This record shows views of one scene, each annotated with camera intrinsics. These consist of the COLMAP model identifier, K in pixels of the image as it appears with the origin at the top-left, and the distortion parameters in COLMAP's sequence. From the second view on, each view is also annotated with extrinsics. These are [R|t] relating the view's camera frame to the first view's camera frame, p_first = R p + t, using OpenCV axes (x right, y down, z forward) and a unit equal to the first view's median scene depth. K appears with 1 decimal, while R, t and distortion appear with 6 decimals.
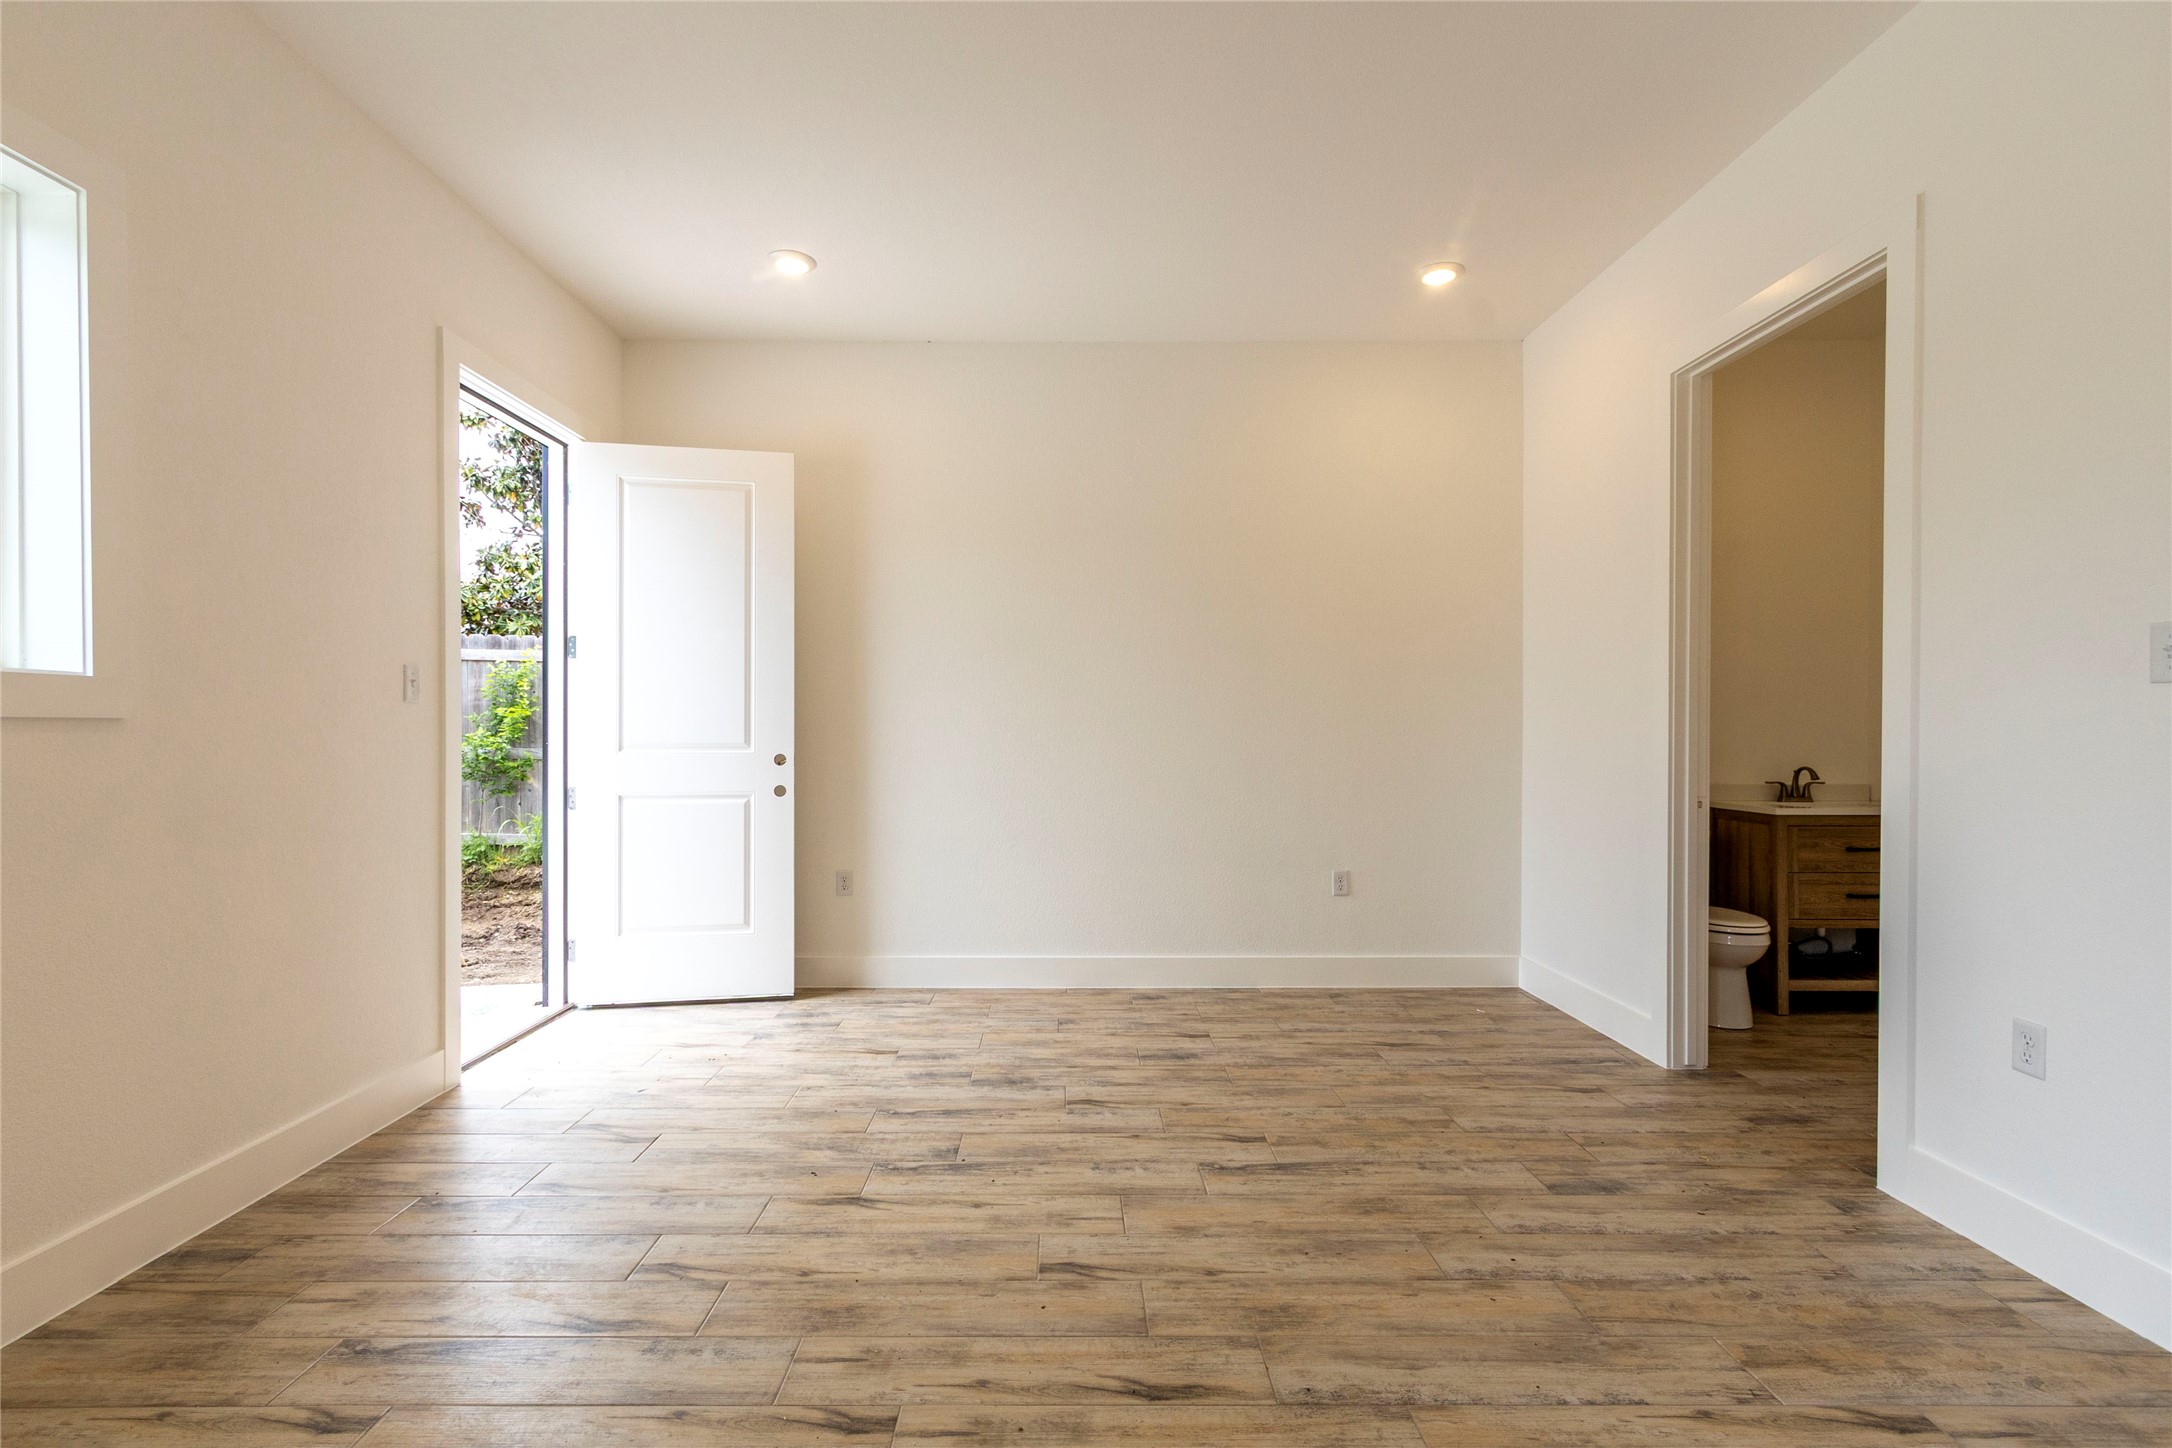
lens RADIAL K [[991.1, 0, 1063.4], [0, 991.1, 761.3], [0, 0, 1]] dist [0.008557, -0.002649]
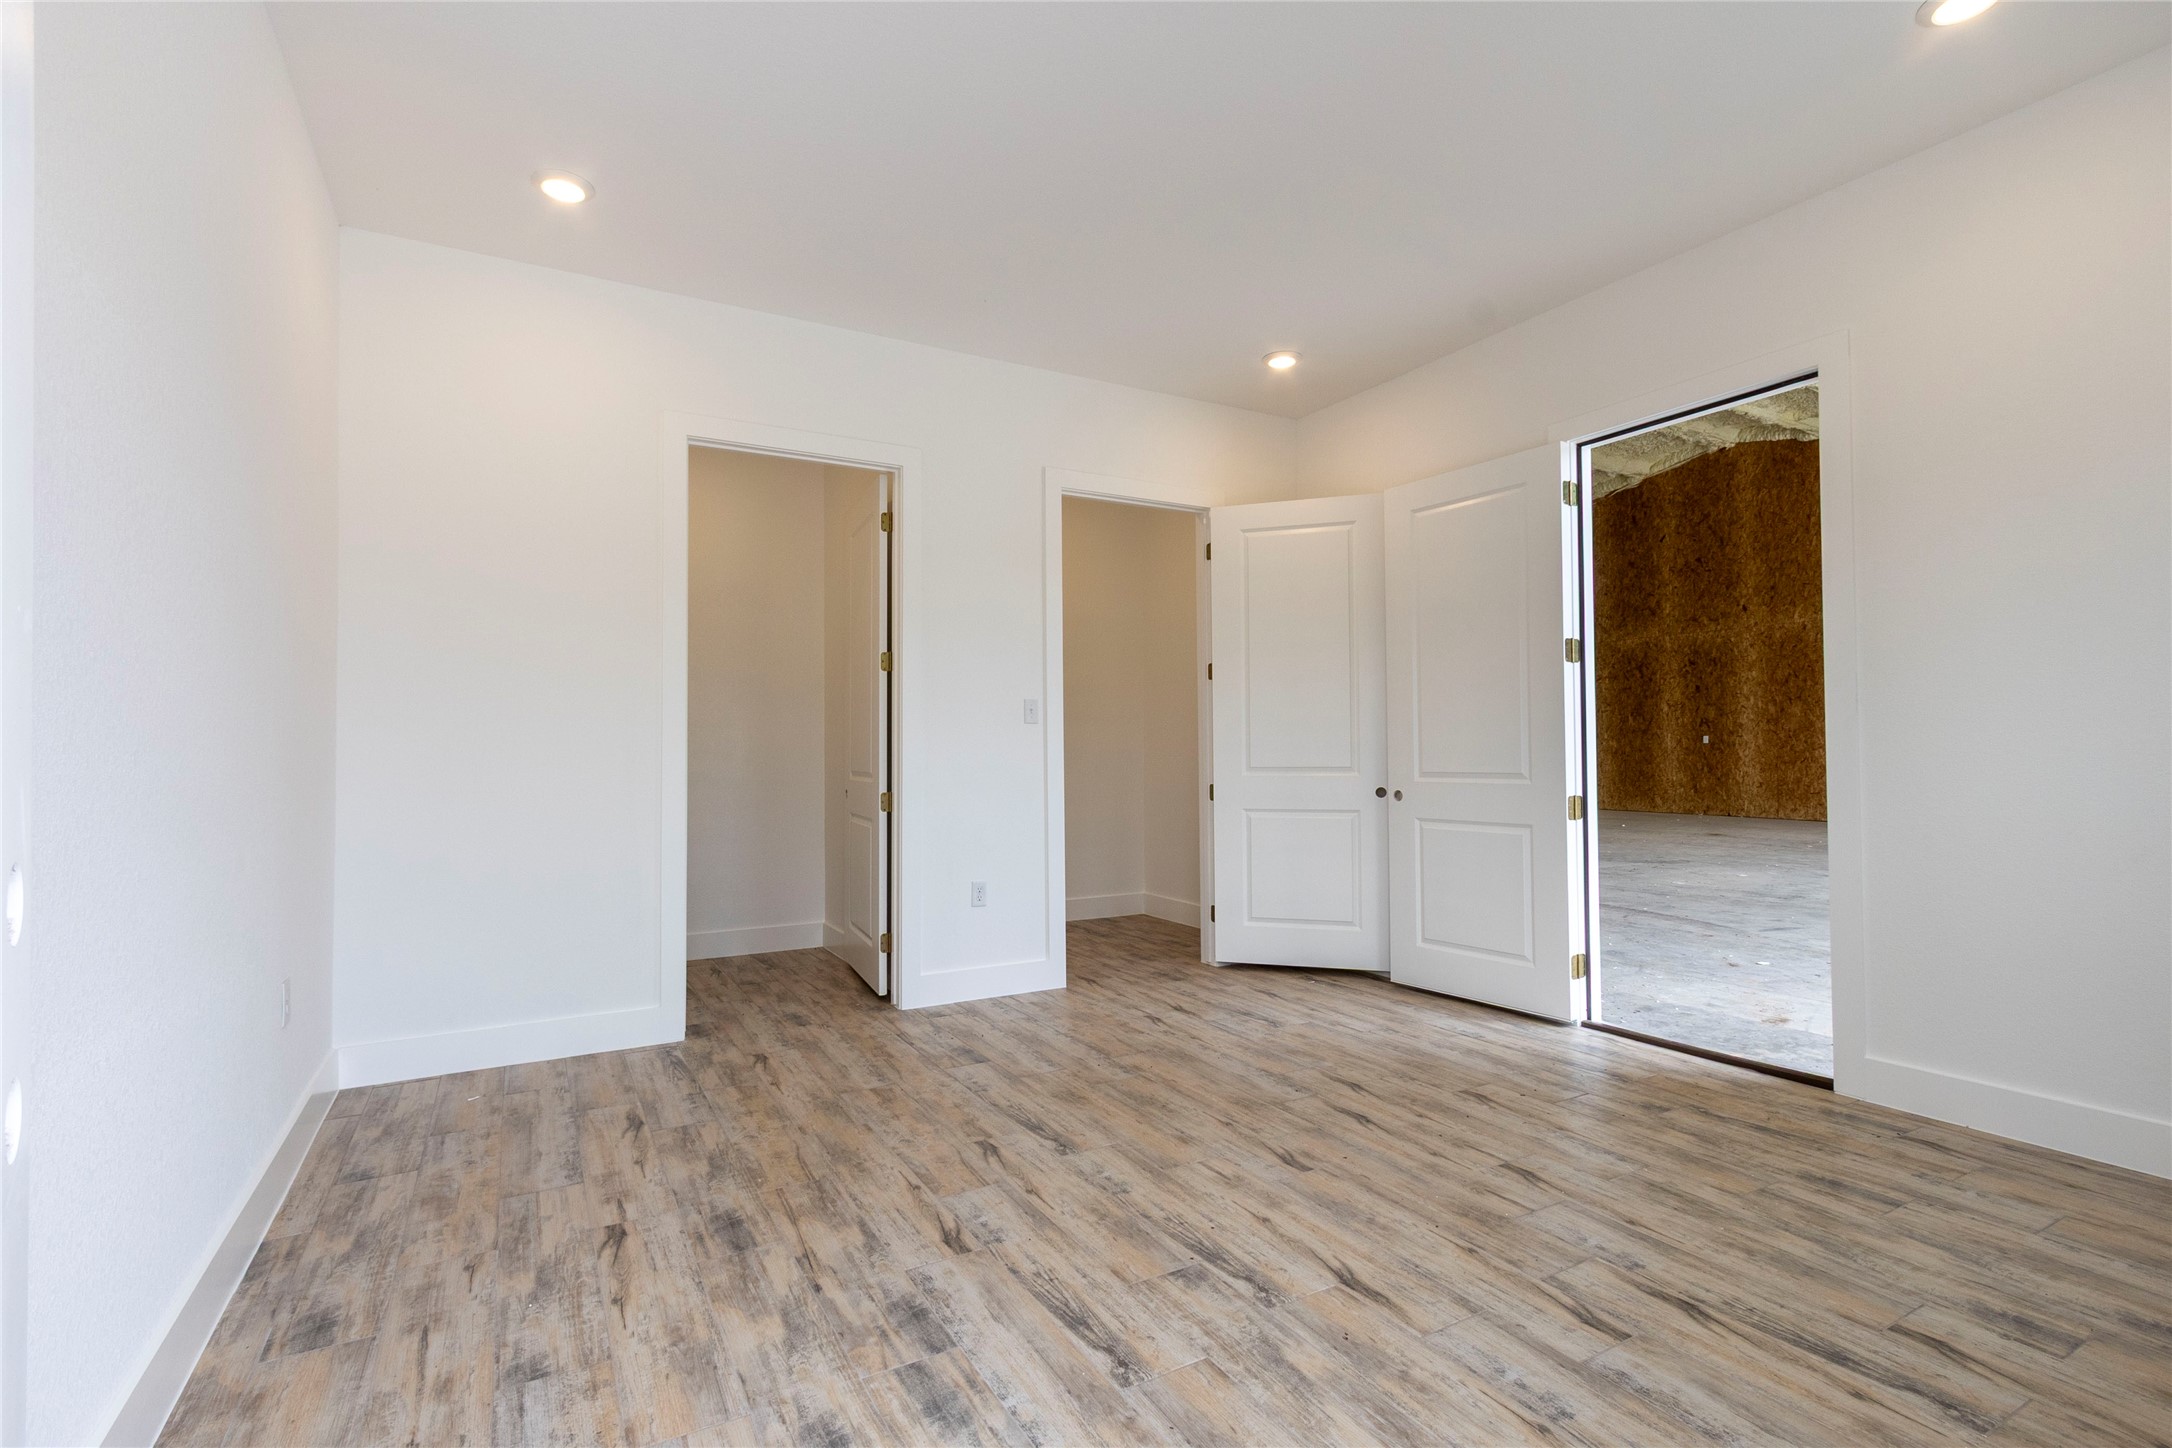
lens RADIAL K [[991.1, 0, 1075.4], [0, 991.1, 706.4], [0, 0, 1]] dist [0.008557, -0.002649]
pose [[-0.489822, 0.041297, 0.870844, -0.678405], [0.031761, 0.999060, -0.029513, -0.027435], [-0.871244, 0.013202, -0.490673, 1.277789]]
